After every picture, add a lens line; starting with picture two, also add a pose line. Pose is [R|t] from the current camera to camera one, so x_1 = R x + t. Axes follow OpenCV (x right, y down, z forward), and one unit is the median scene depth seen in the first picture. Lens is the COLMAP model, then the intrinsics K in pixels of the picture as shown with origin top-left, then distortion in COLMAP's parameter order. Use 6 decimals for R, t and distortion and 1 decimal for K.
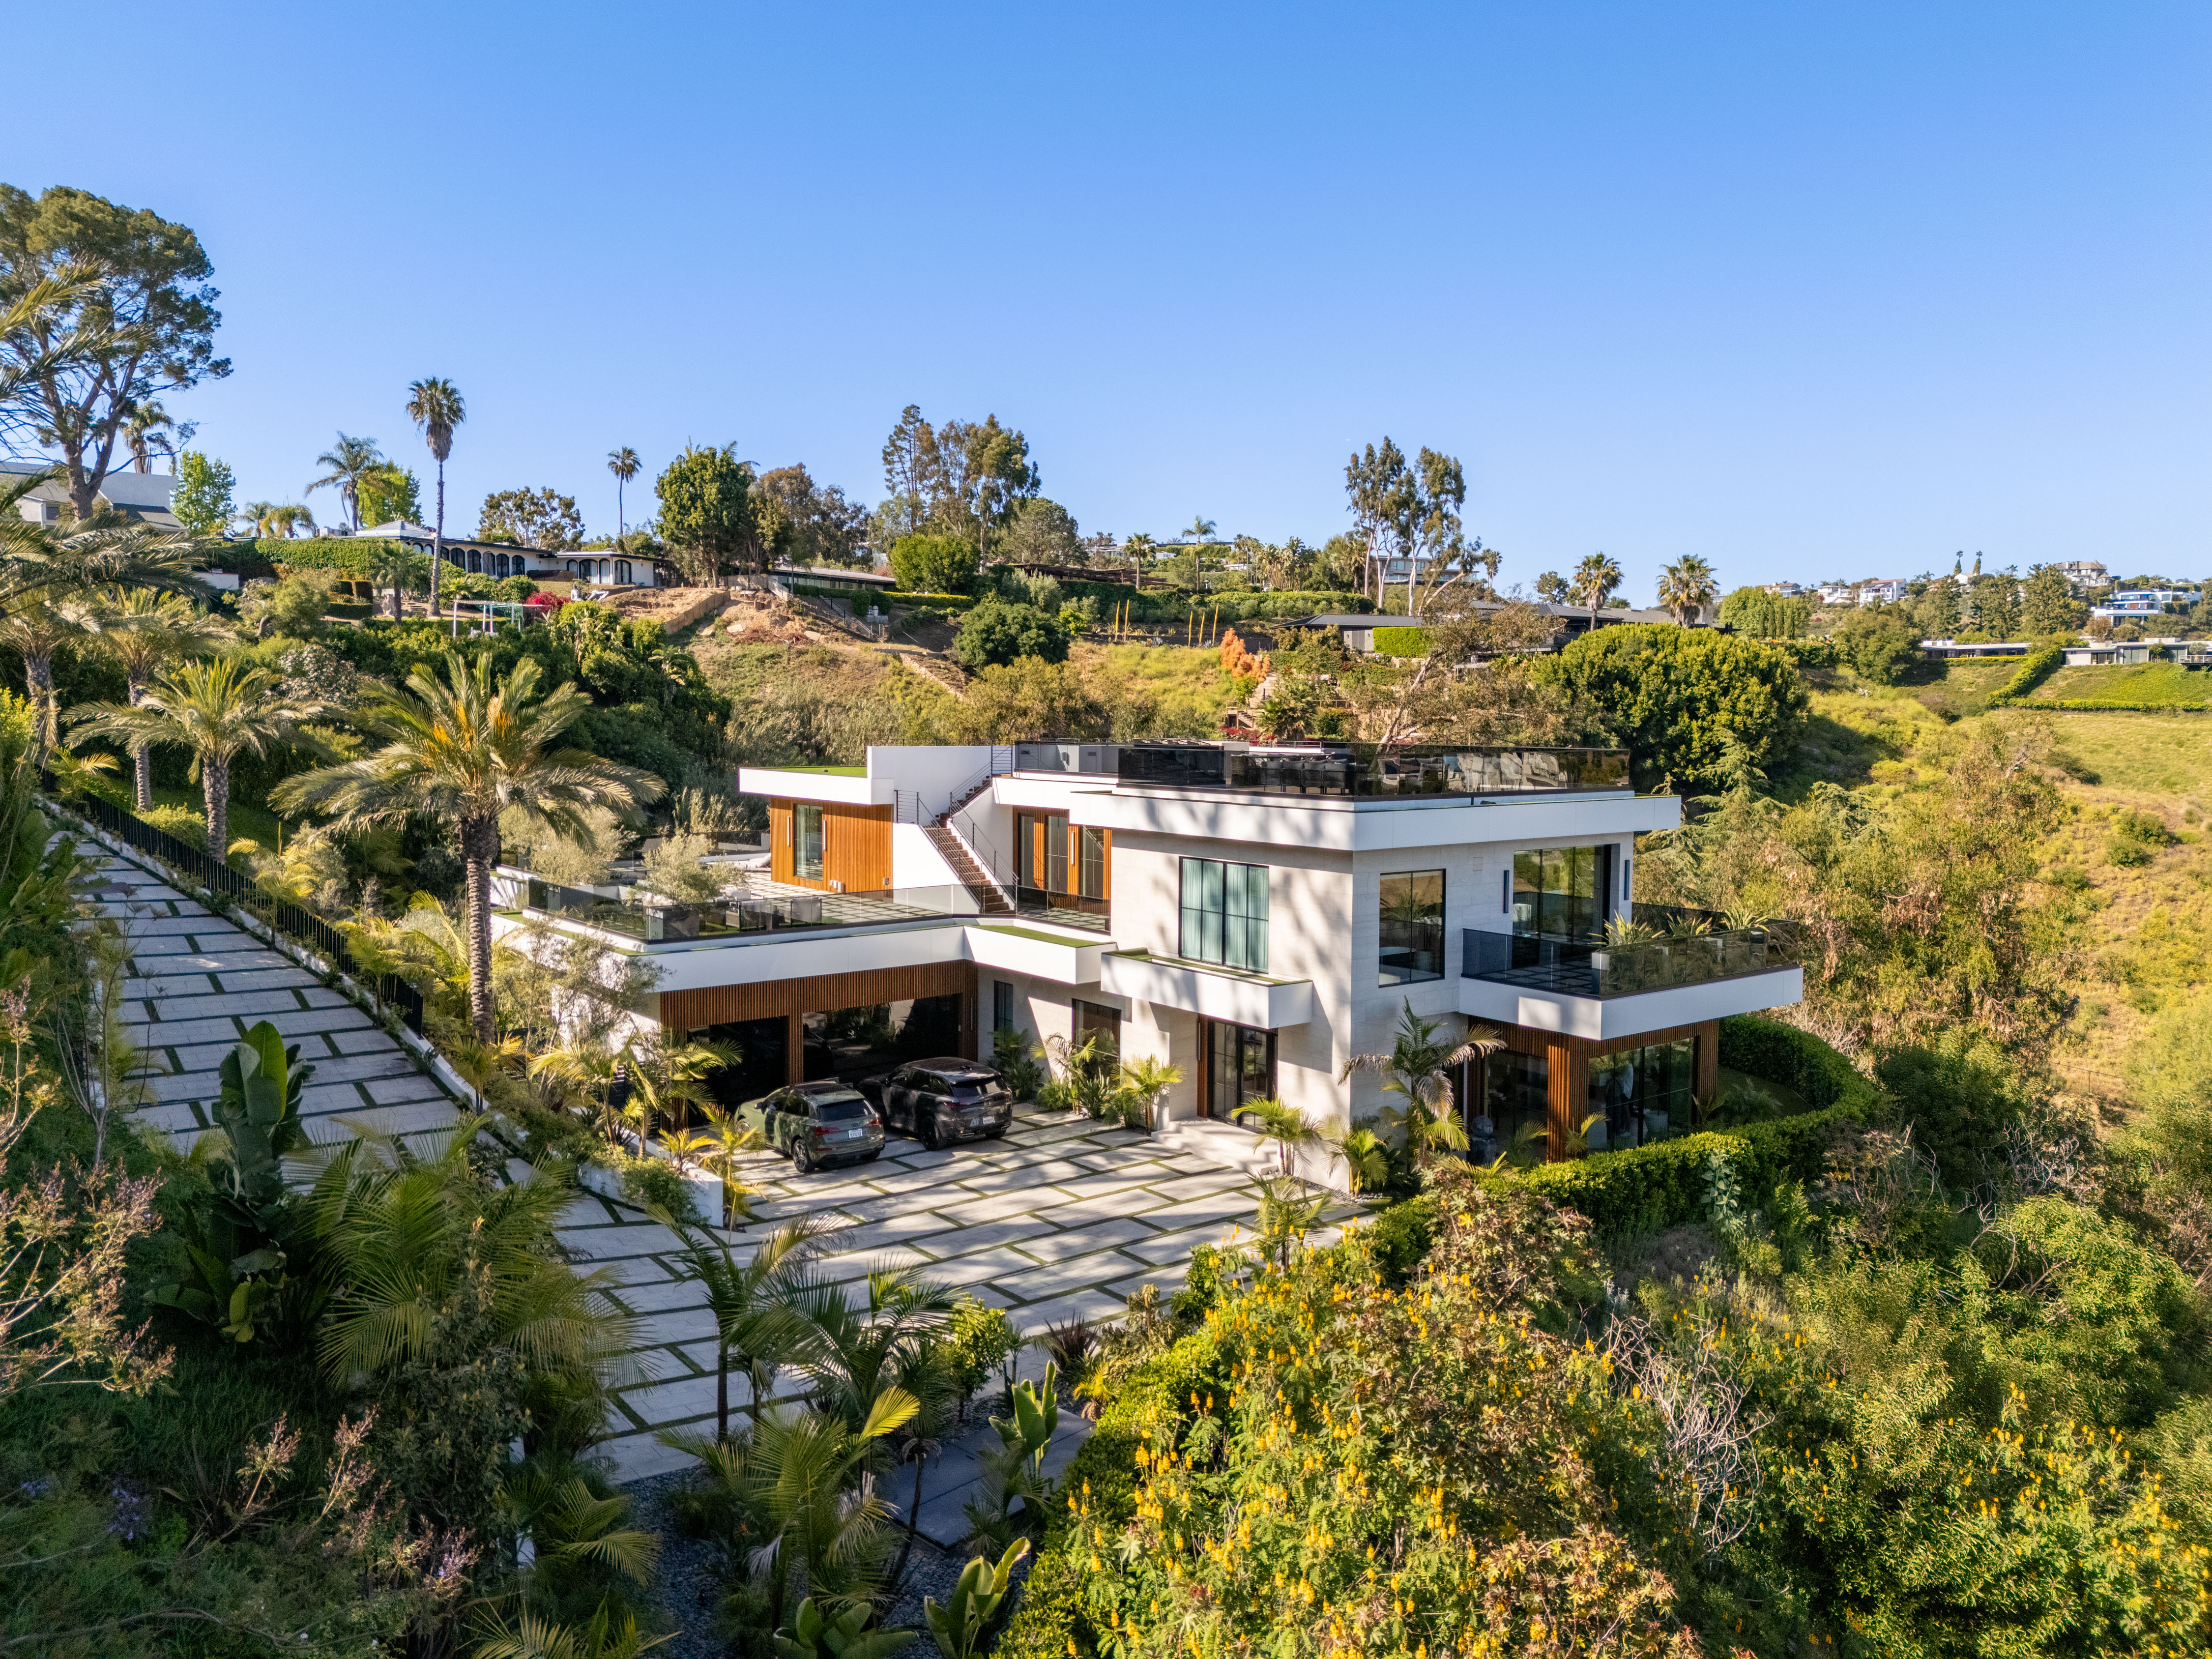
lens RADIAL K [[1567.1, 0, 1112.8], [0, 1567.1, 839.2], [0, 0, 1]] dist [-0.020848, 0.000786]
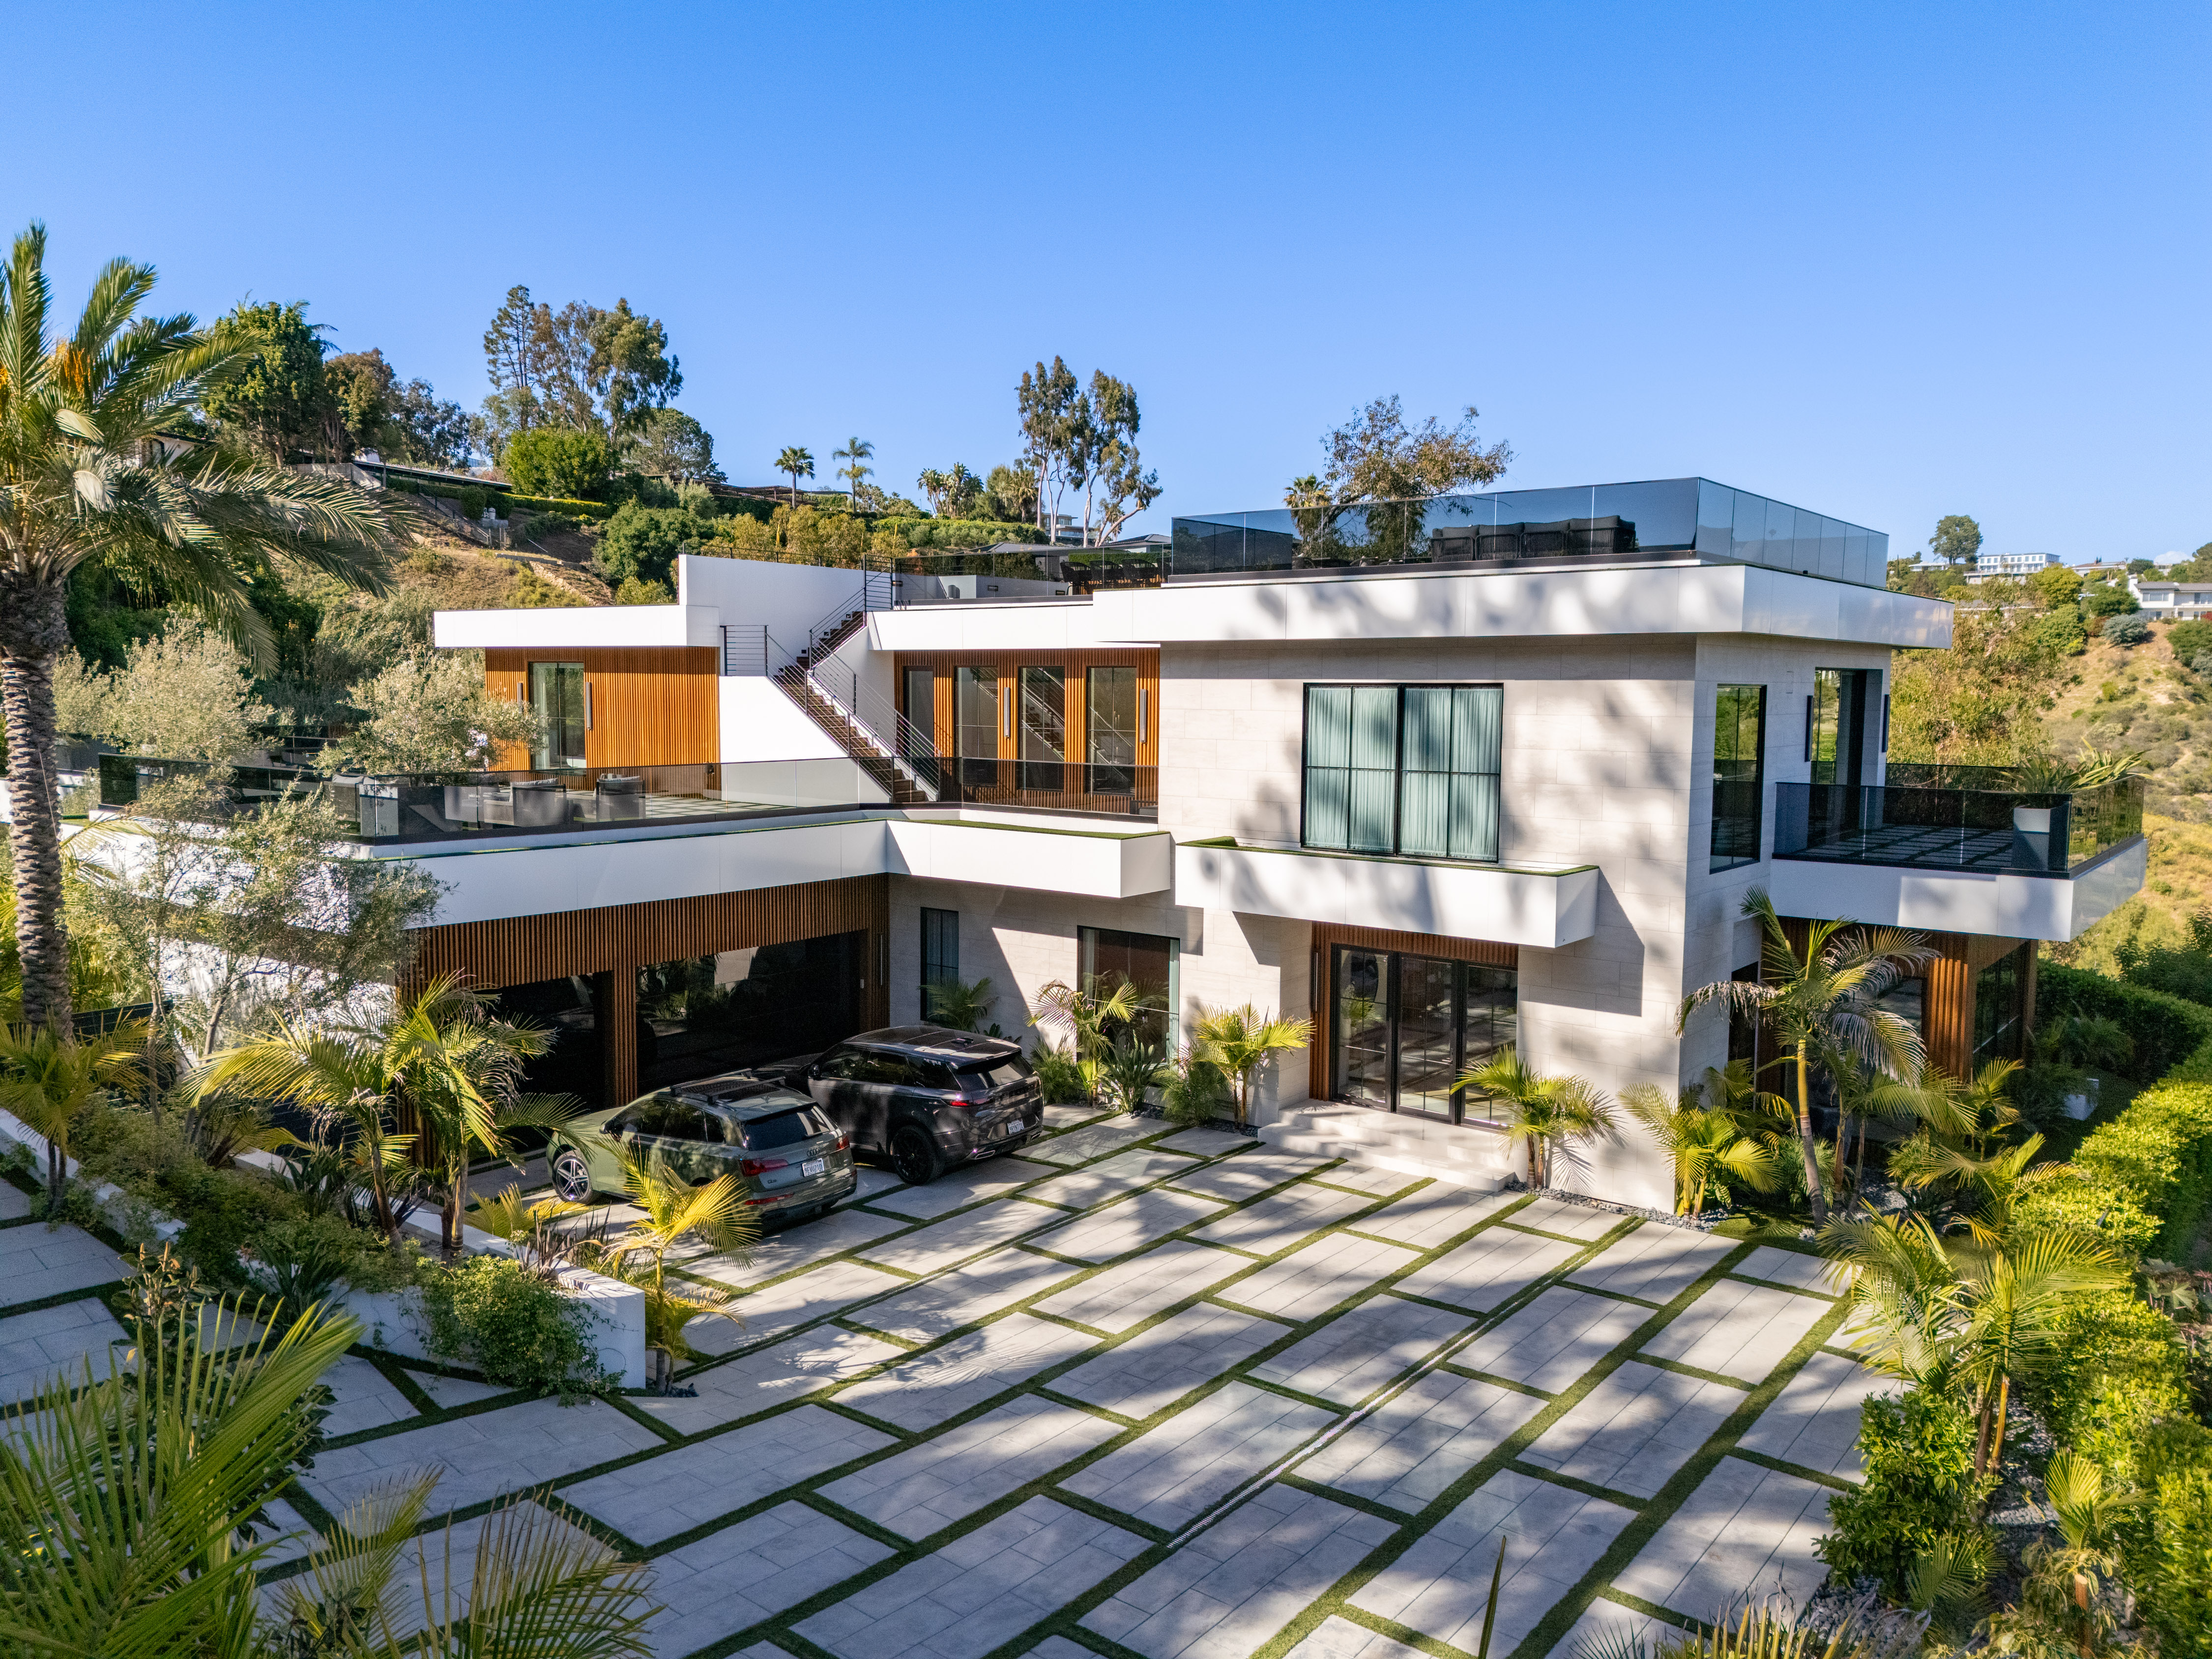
lens RADIAL K [[1567.1, 0, 1112.8], [0, 1567.1, 839.2], [0, 0, 1]] dist [-0.020848, 0.000786]
pose [[0.965613, -0.017642, 0.259385, -0.053381], [0.013207, 0.999735, 0.018828, 0.016616], [-0.259648, -0.014755, 0.965591, 0.115550]]
